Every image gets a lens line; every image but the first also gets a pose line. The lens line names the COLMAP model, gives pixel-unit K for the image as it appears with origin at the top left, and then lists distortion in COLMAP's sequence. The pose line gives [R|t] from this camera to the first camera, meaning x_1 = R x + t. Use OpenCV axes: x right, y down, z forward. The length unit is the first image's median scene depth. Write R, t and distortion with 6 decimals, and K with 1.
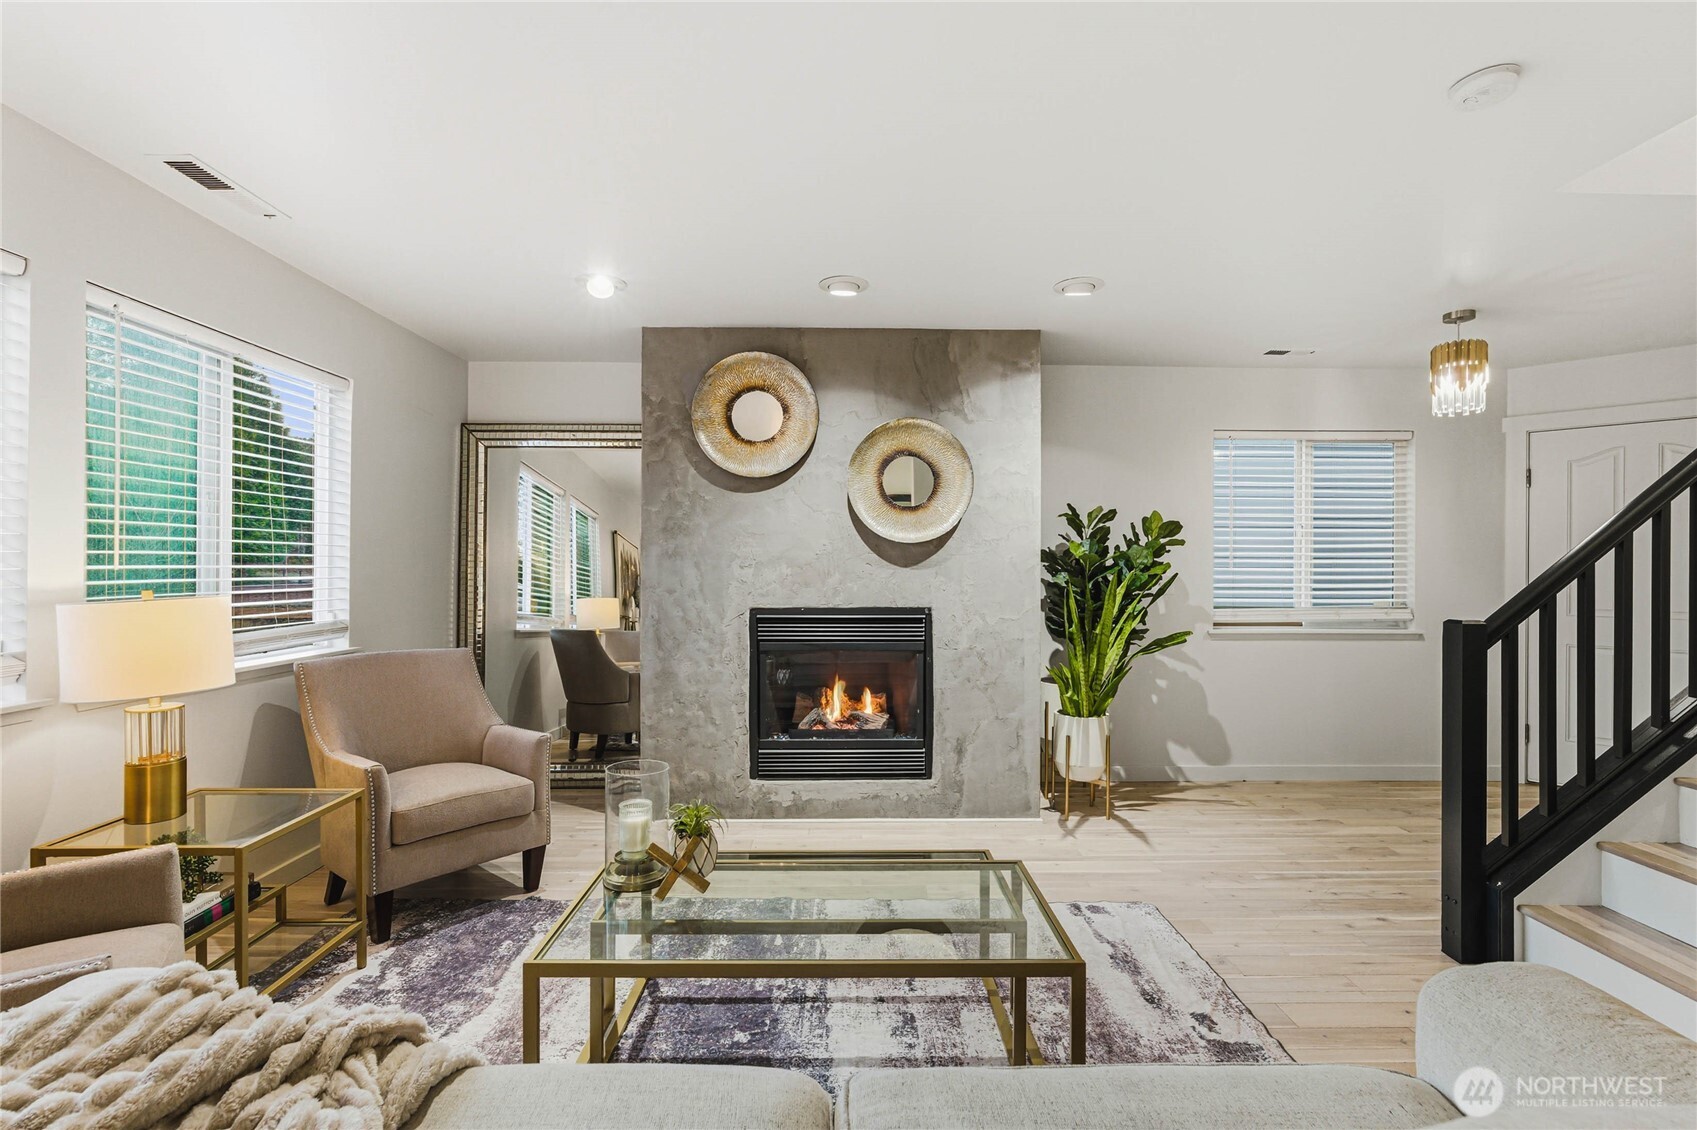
lens RADIAL K [[770.9, 0, 858.2], [0, 770.9, 568.1], [0, 0, 1]] dist [-0.014004, 0.005787]
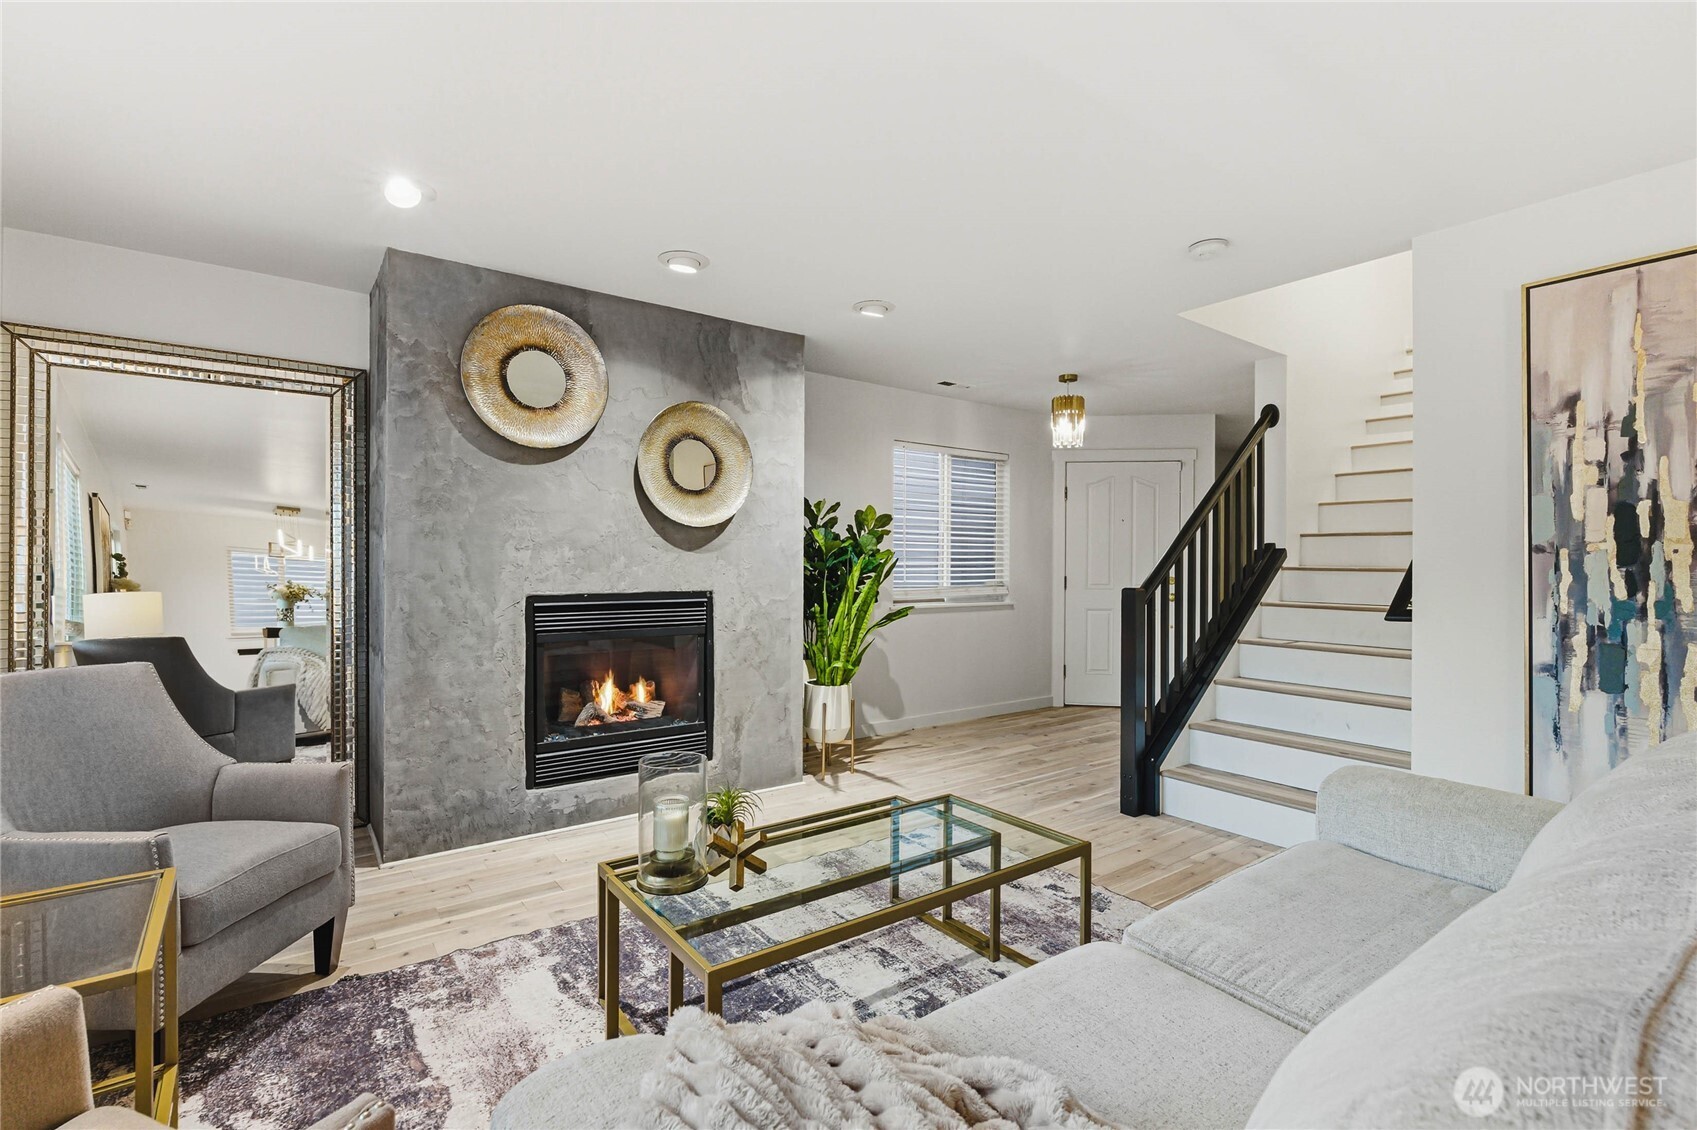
lens RADIAL K [[770.9, 0, 862.8], [0, 770.9, 558.0], [0, 0, 1]] dist [-0.014004, 0.005787]
pose [[0.809880, 0.004307, 0.586580, -0.345464], [-0.003161, 0.999991, -0.002979, 0.010299], [-0.586588, 0.000558, 0.809886, 0.063383]]
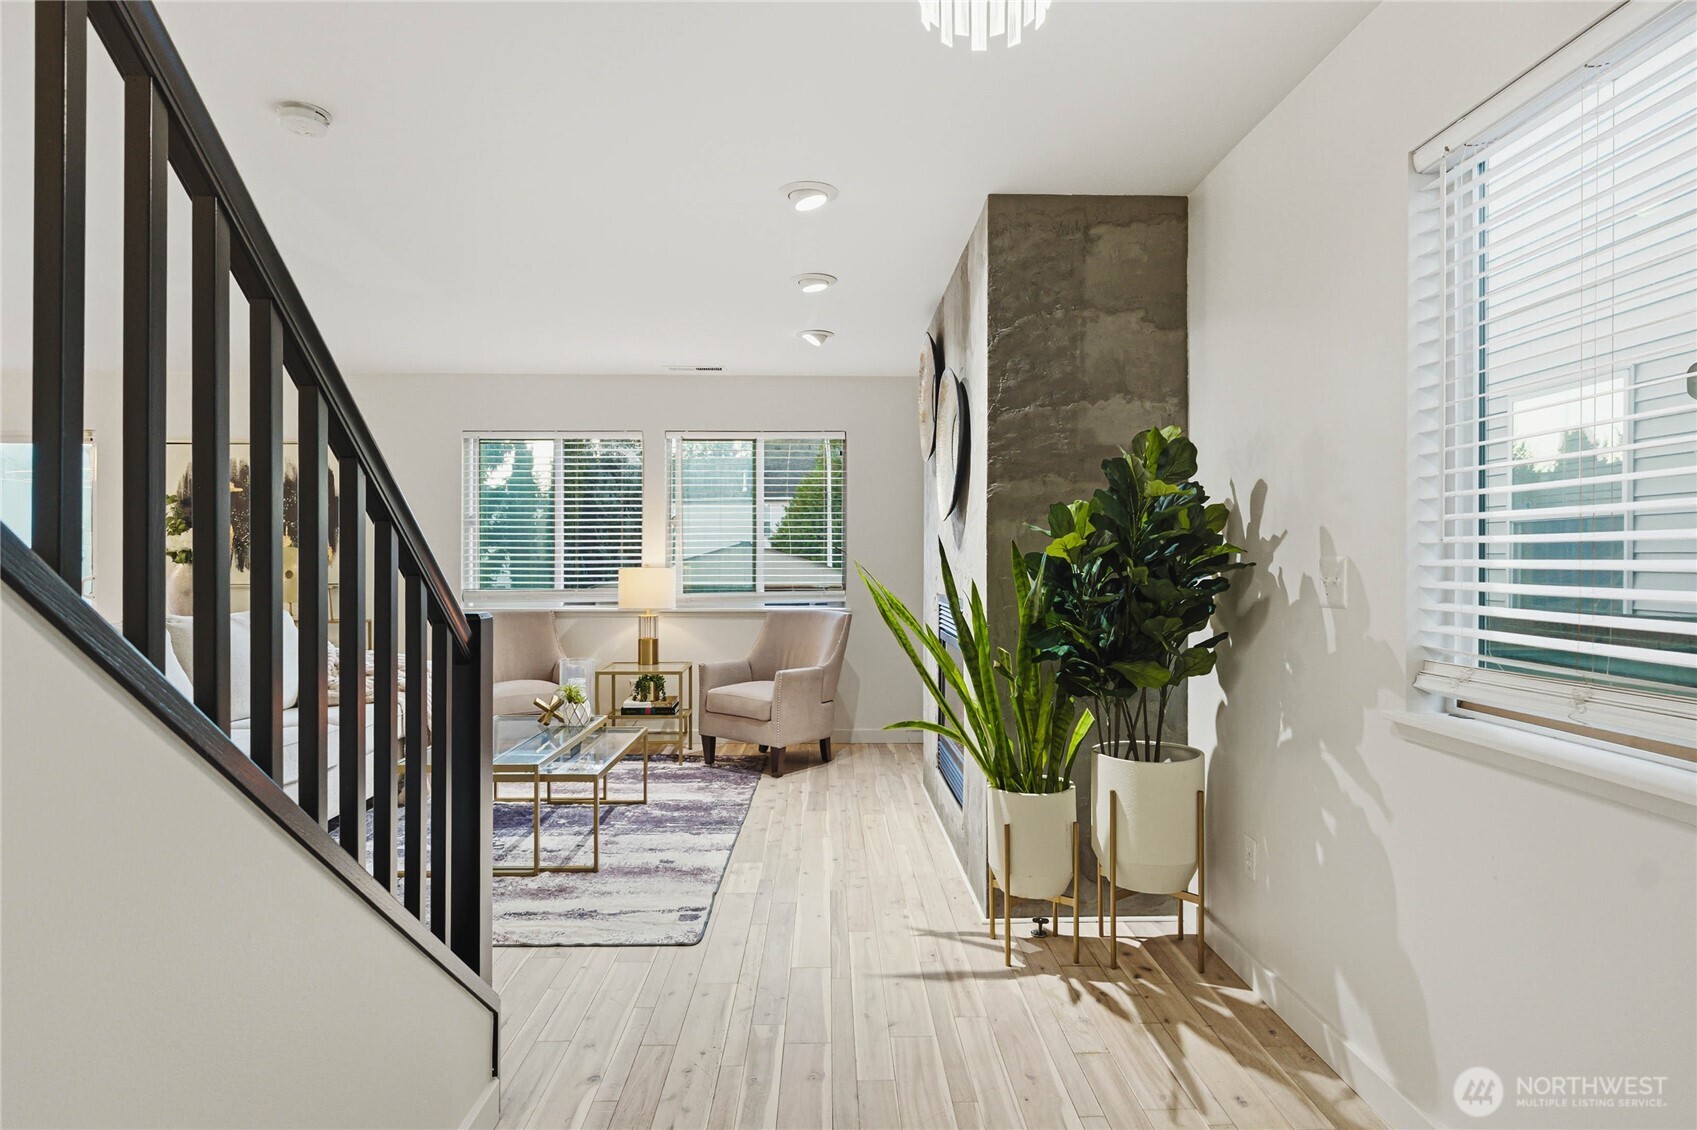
lens RADIAL K [[972.1, 0, 850.6], [0, 972.1, 568.4], [0, 0, 1]] dist [-0.002996, -0.000365]
pose [[-0.009808, -0.003764, -0.999945, 1.117969], [-0.002011, 0.999991, -0.003744, 0.019150], [0.999950, 0.001974, -0.009815, 0.906208]]
